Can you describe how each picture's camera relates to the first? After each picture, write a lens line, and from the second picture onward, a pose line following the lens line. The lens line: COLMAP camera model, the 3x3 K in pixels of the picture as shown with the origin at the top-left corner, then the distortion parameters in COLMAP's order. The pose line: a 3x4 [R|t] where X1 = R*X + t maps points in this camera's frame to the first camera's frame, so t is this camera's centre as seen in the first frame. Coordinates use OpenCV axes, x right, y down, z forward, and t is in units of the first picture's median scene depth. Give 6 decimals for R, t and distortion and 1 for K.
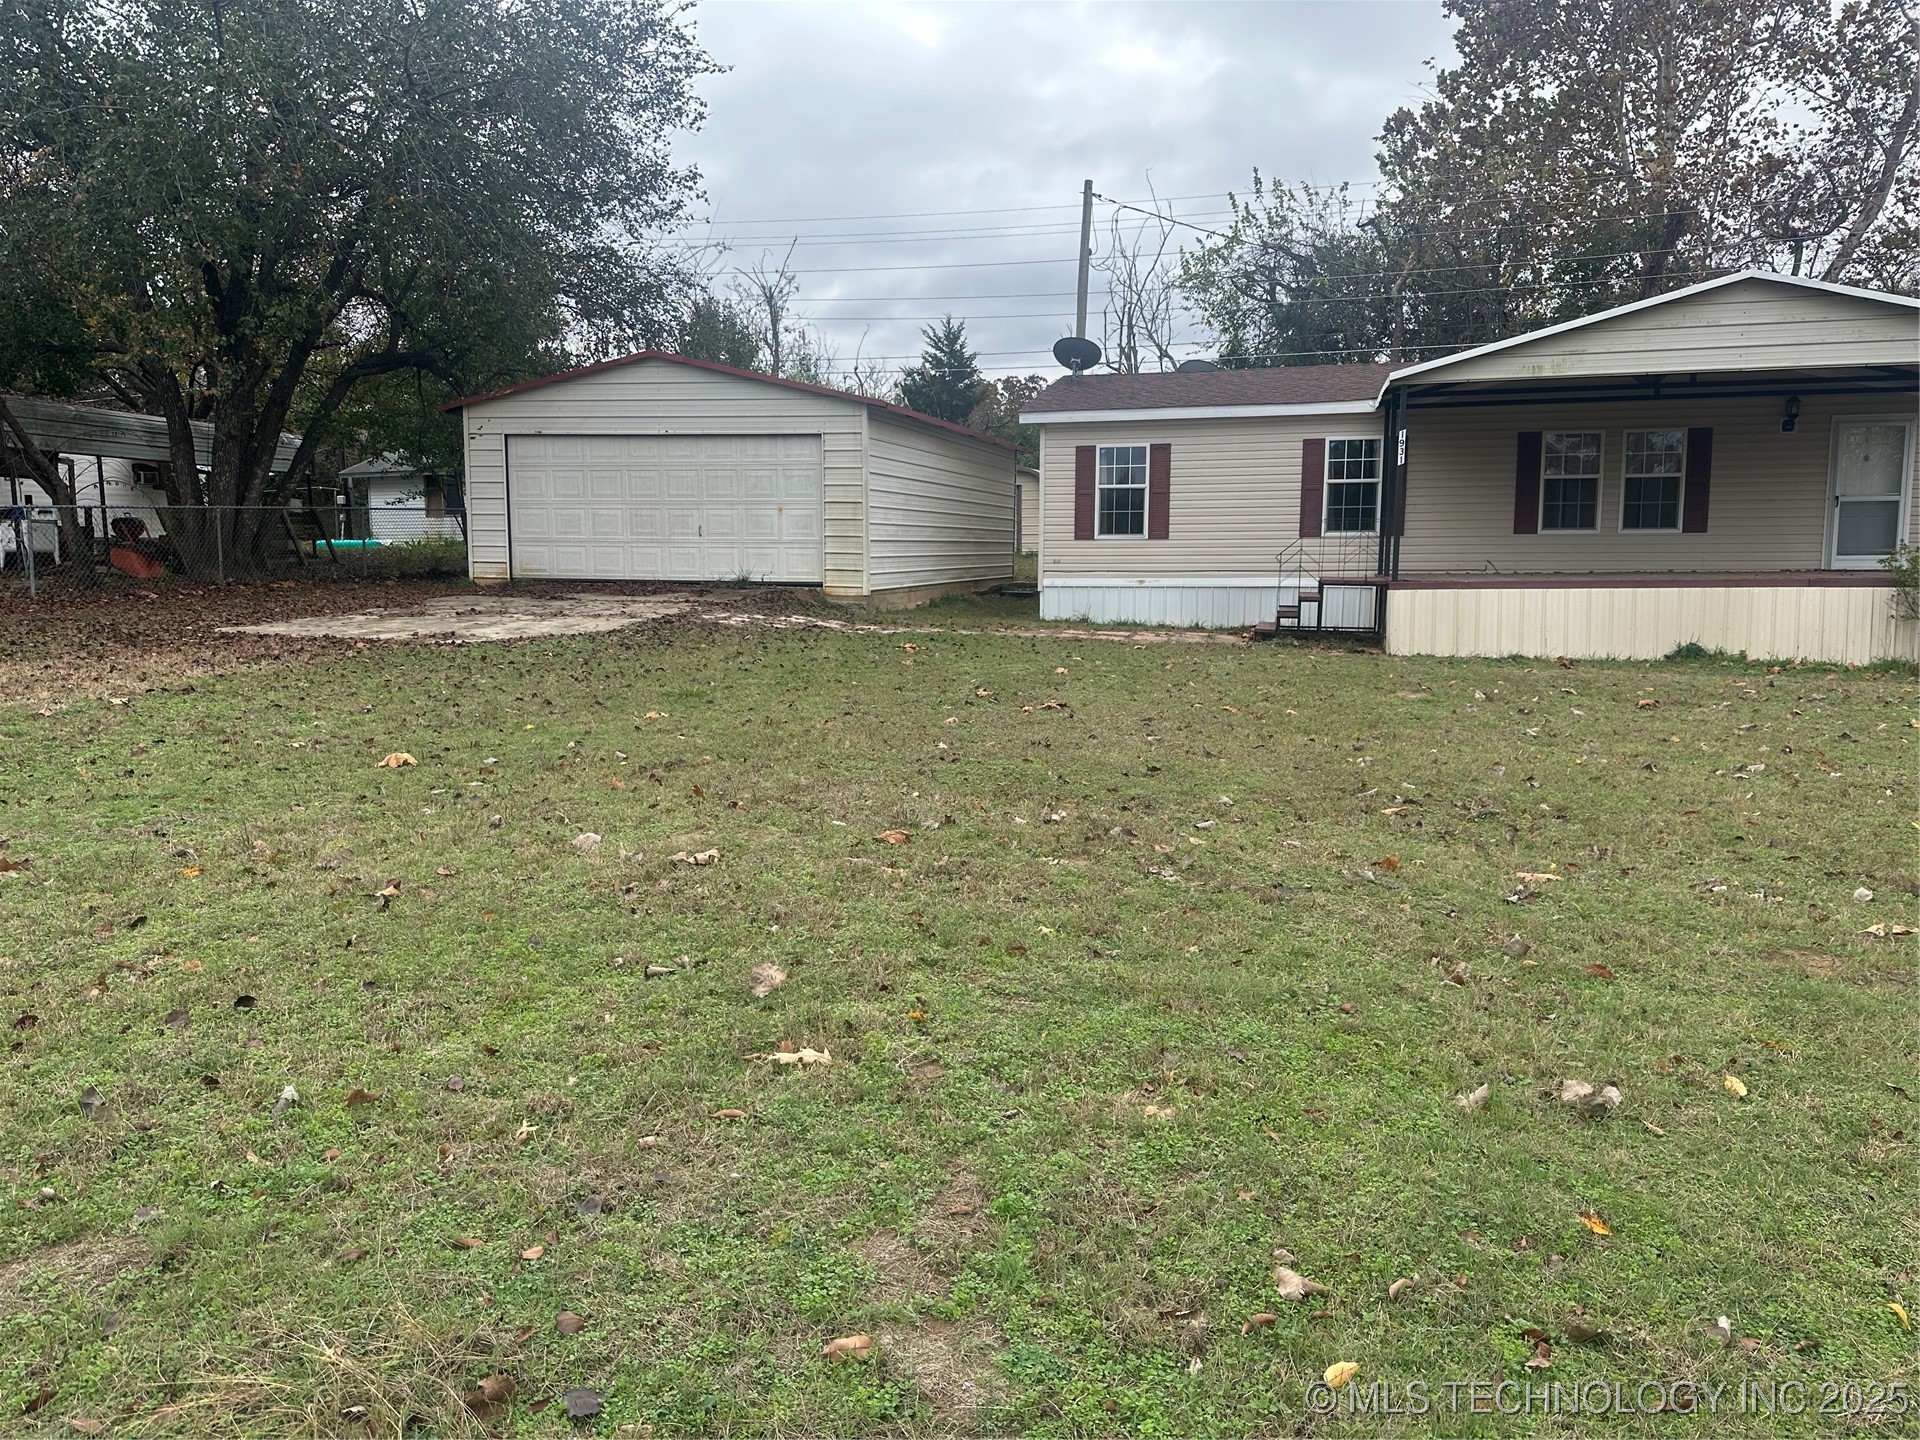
lens RADIAL K [[1338.2, 0, 904.4], [0, 1338.2, 723.6], [0, 0, 1]] dist [0.043776, -0.073788]
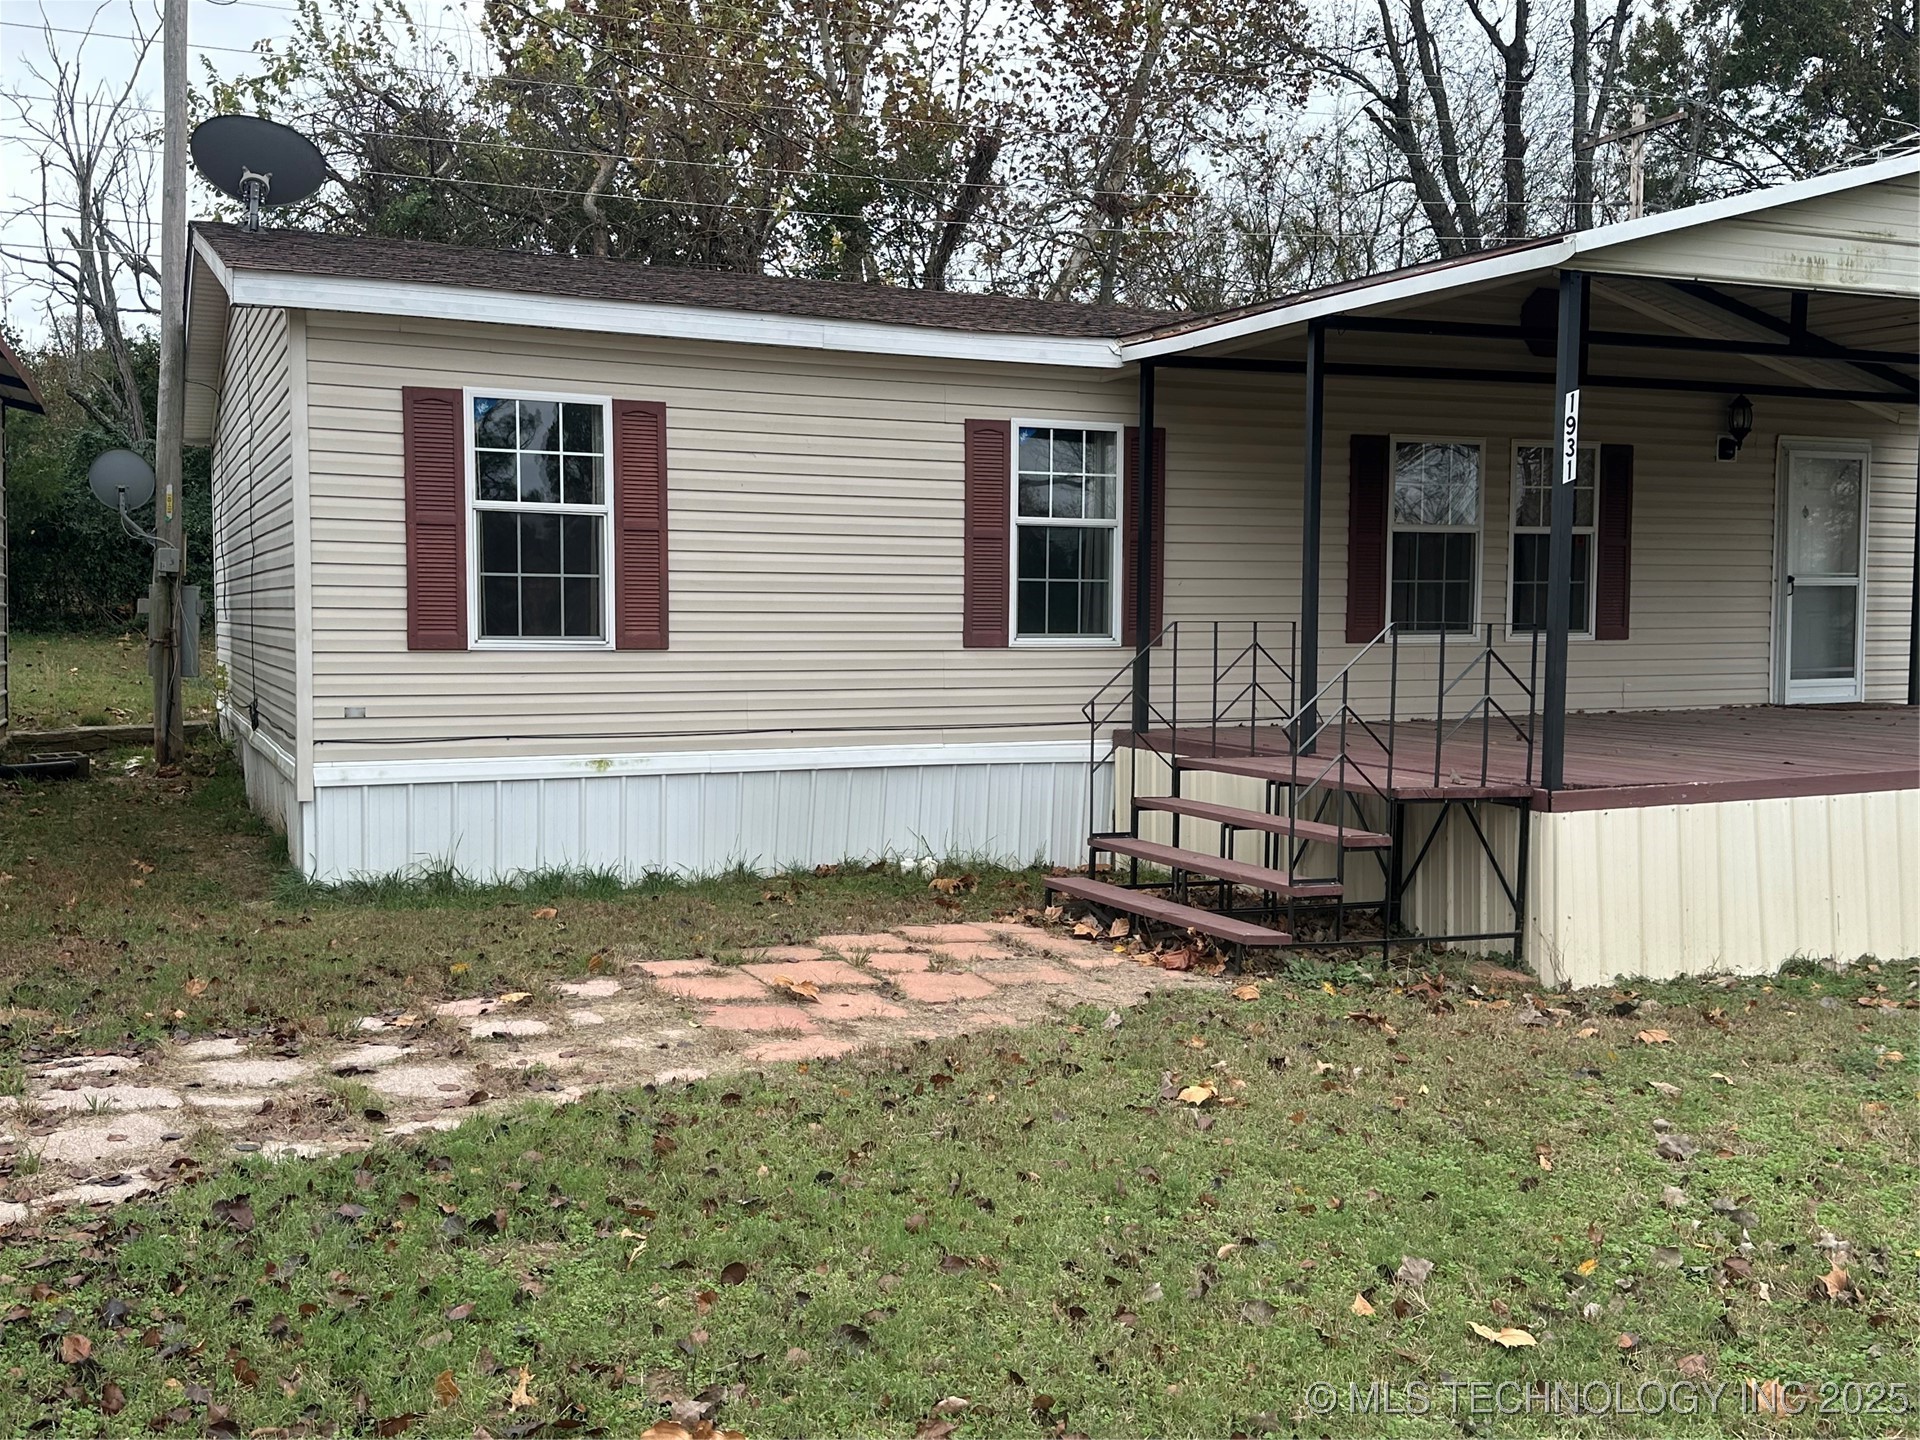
lens RADIAL K [[1837.2, 0, 996.8], [0, 1837.2, 723.2], [0, 0, 1]] dist [0.221865, -0.551483]
pose [[0.772074, -0.032613, 0.634696, -0.066584], [0.074106, 0.996490, -0.038943, -0.089738], [-0.631198, 0.077102, 0.771780, 0.535450]]
